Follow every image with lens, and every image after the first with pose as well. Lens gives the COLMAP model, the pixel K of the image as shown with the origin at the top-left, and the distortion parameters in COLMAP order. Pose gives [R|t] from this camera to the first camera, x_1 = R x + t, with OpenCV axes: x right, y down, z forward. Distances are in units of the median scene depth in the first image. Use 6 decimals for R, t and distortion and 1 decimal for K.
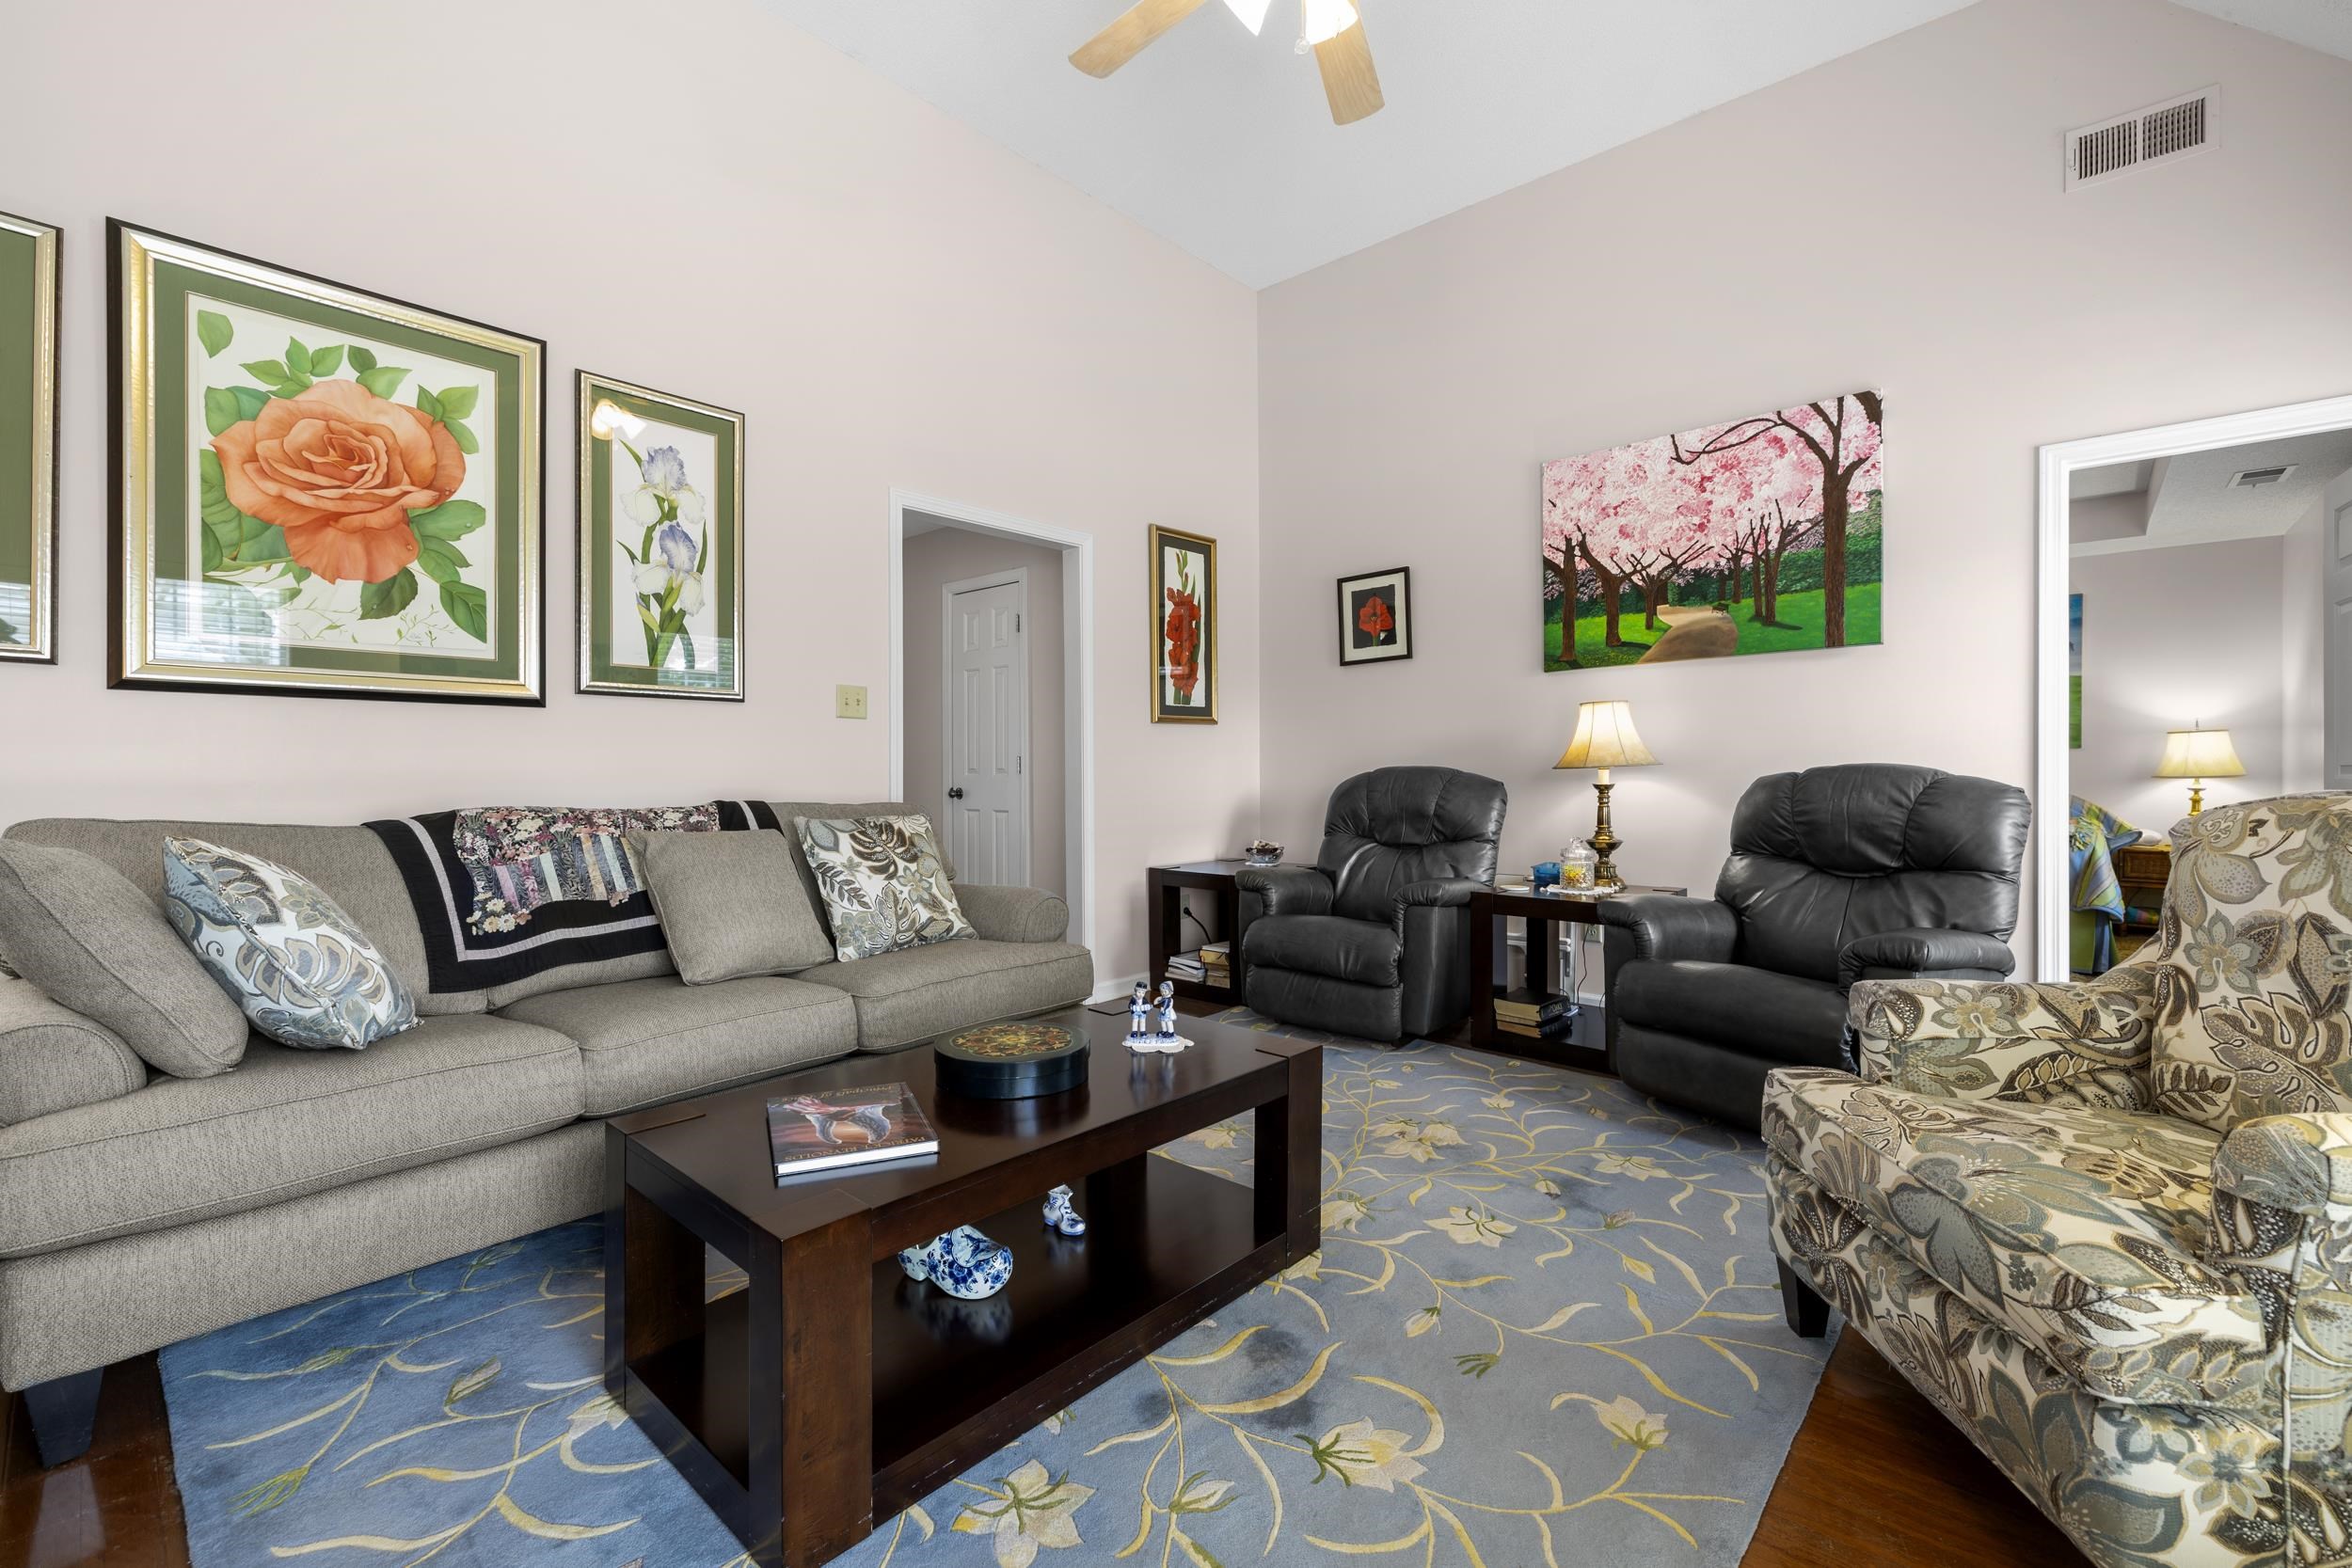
lens RADIAL K [[986.7, 0, 1177.4], [0, 986.7, 773.0], [0, 0, 1]] dist [0.000959, 0.000655]
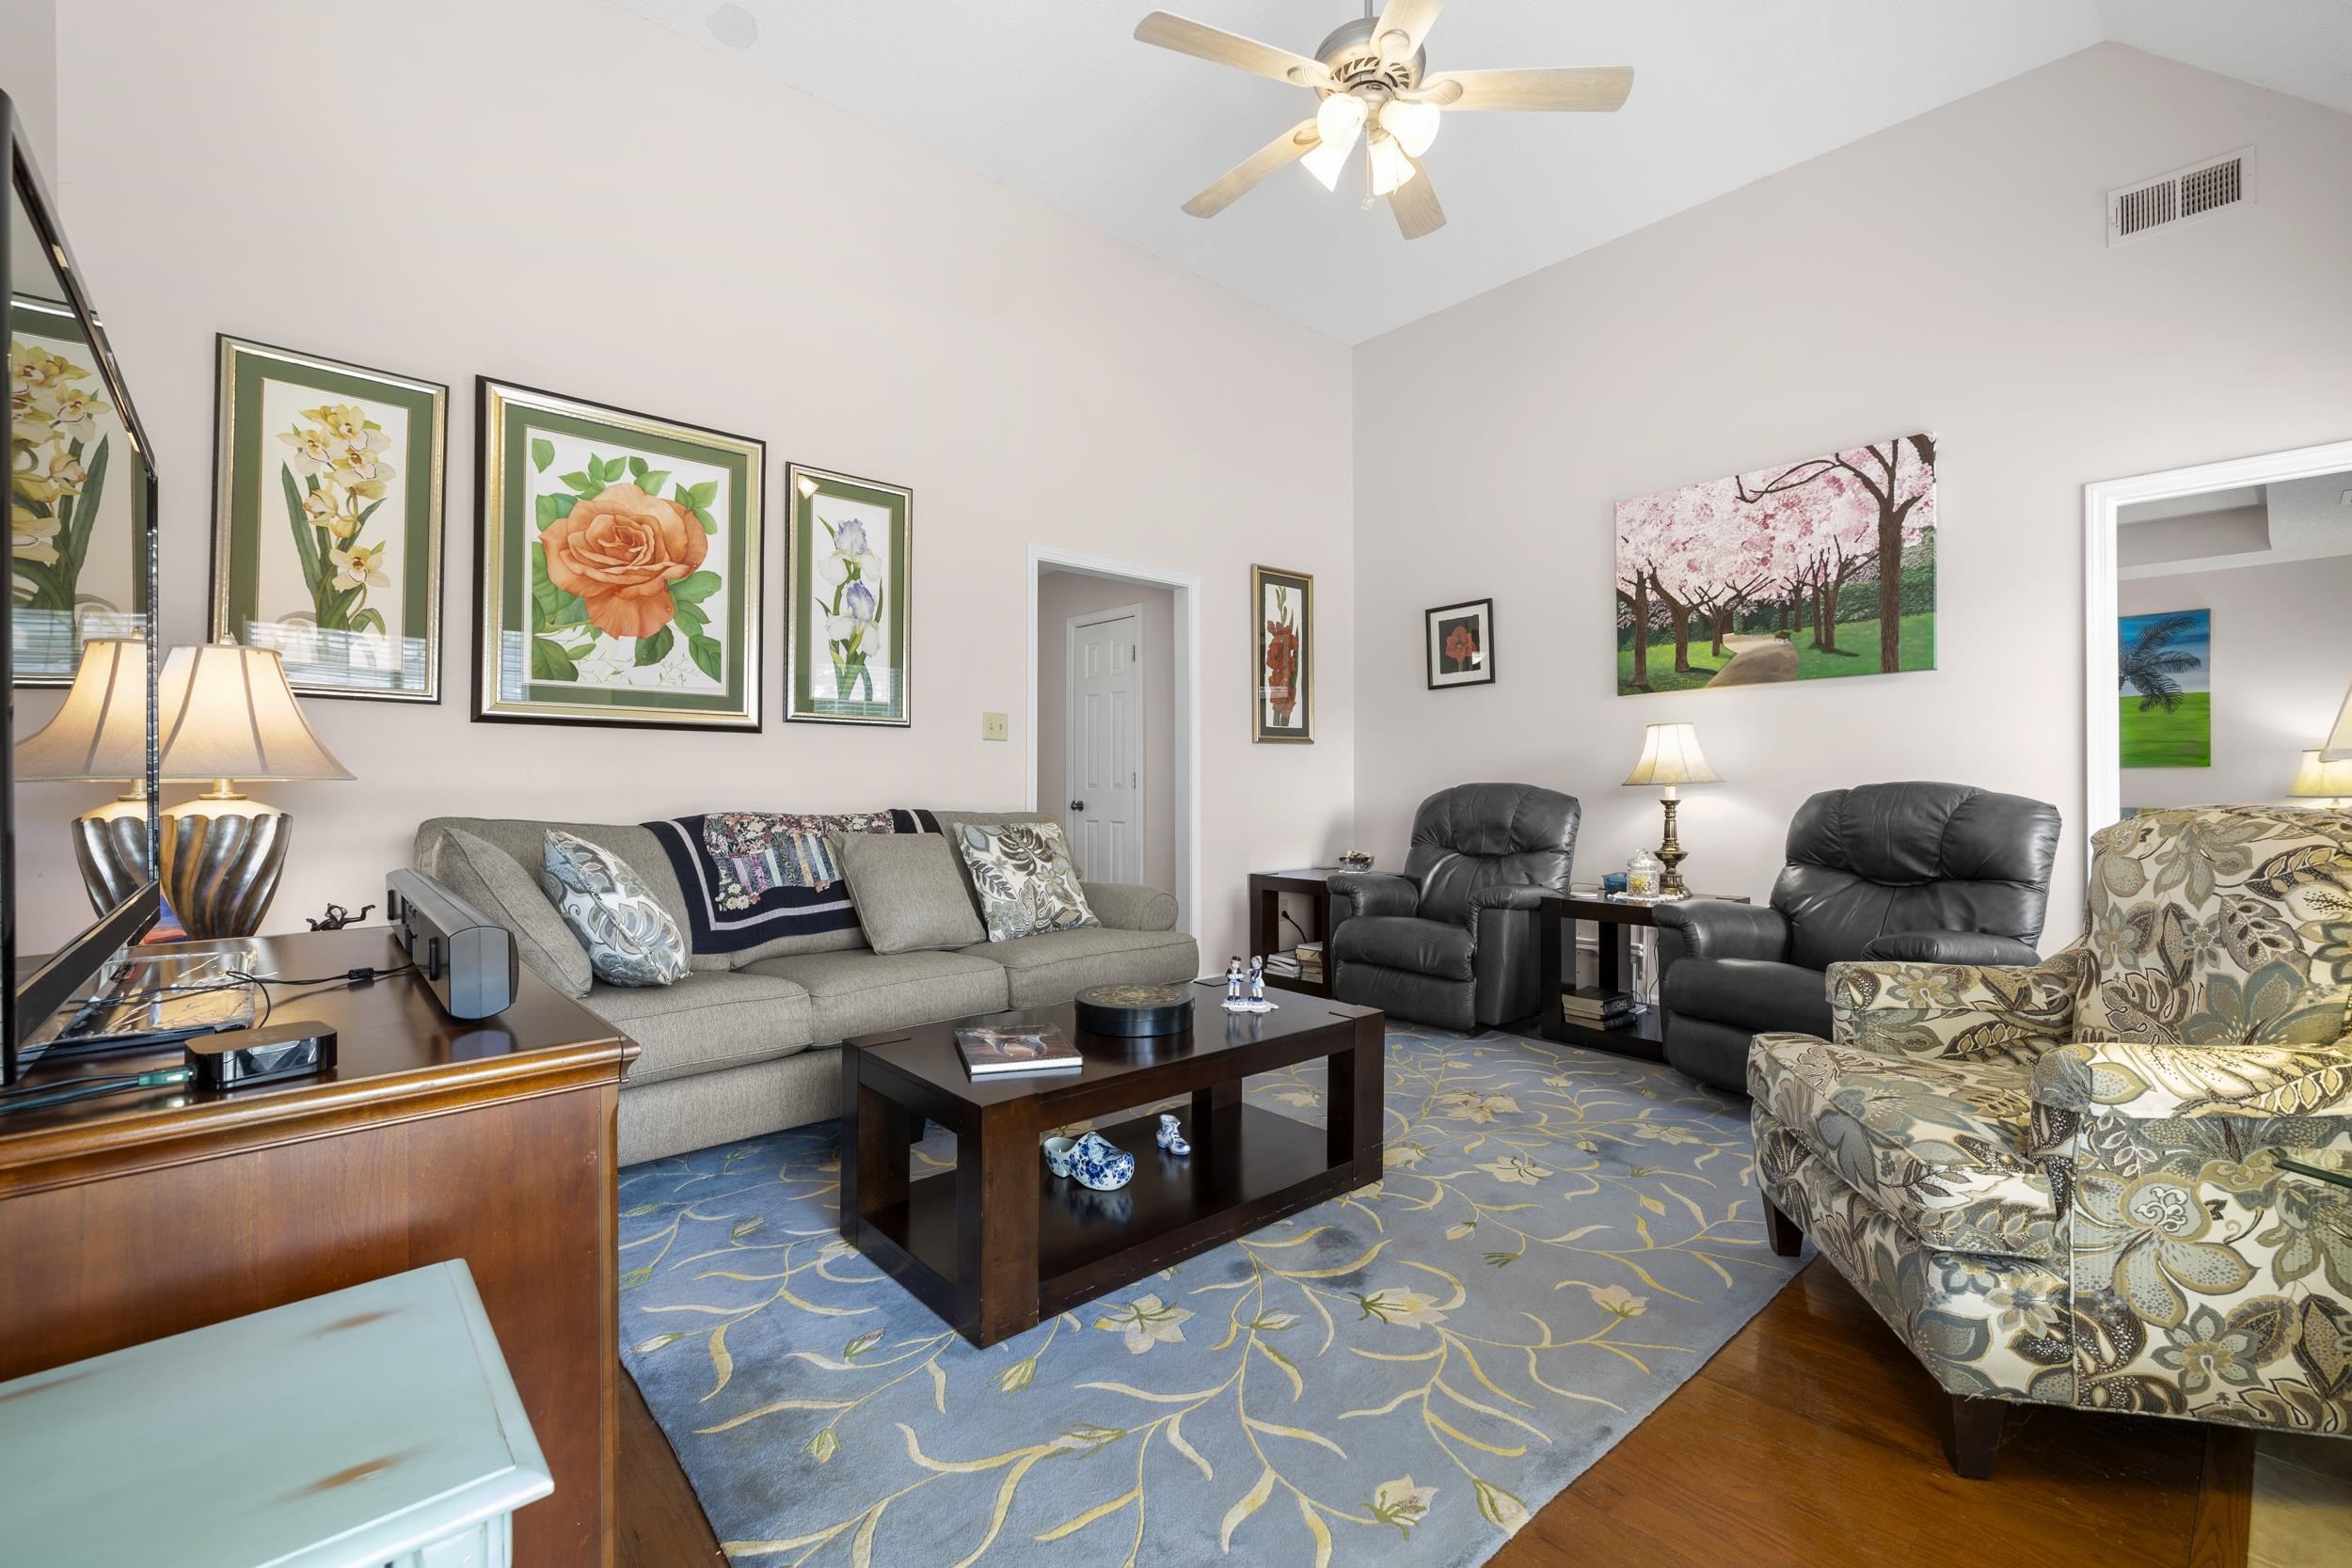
lens RADIAL K [[986.7, 0, 1177.4], [0, 986.7, 773.0], [0, 0, 1]] dist [0.000959, 0.000655]
pose [[0.993913, 0.002167, -0.110148, 0.021521], [-0.003933, 0.999867, -0.015821, 0.001551], [0.110099, 0.016158, 0.993789, -0.201204]]
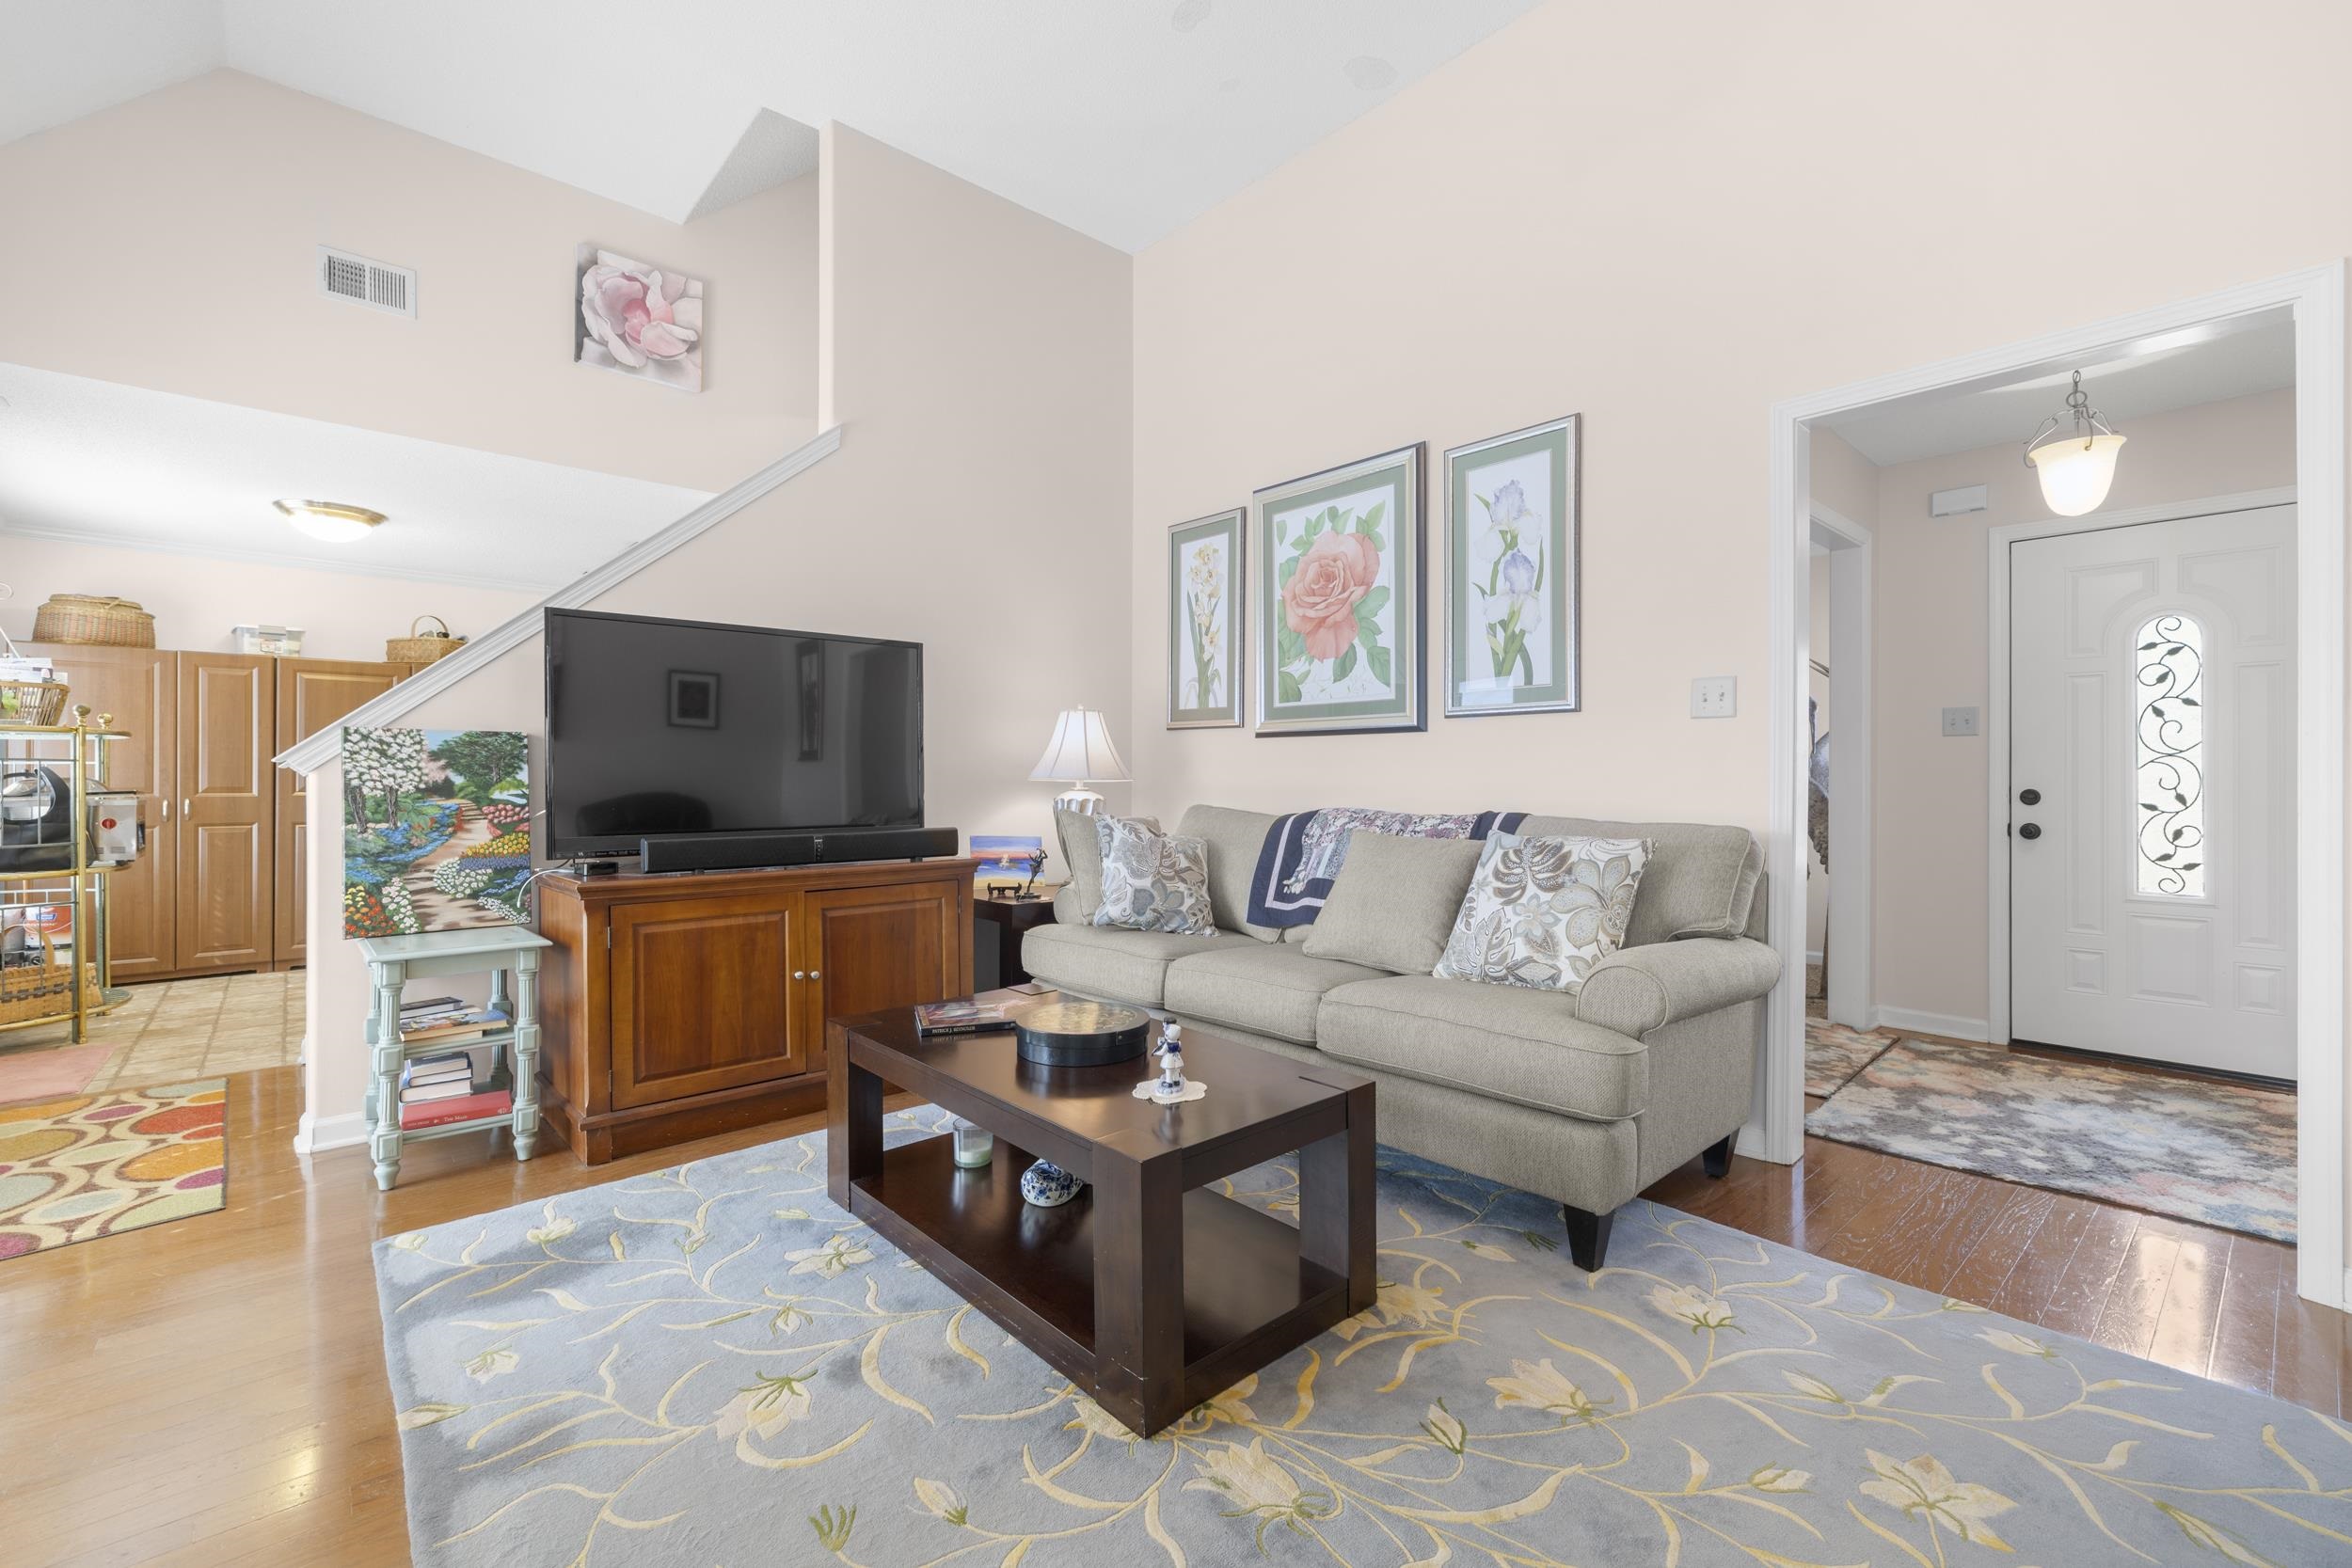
lens RADIAL K [[986.0, 0, 1179.5], [0, 986.0, 780.2], [0, 0, 1]] dist [0.001441, 0.000421]
pose [[-0.099676, 0.002355, -0.995017, 0.715233], [-0.002920, 0.999992, 0.002659, -0.007517], [0.995016, 0.003171, -0.099668, 0.904773]]
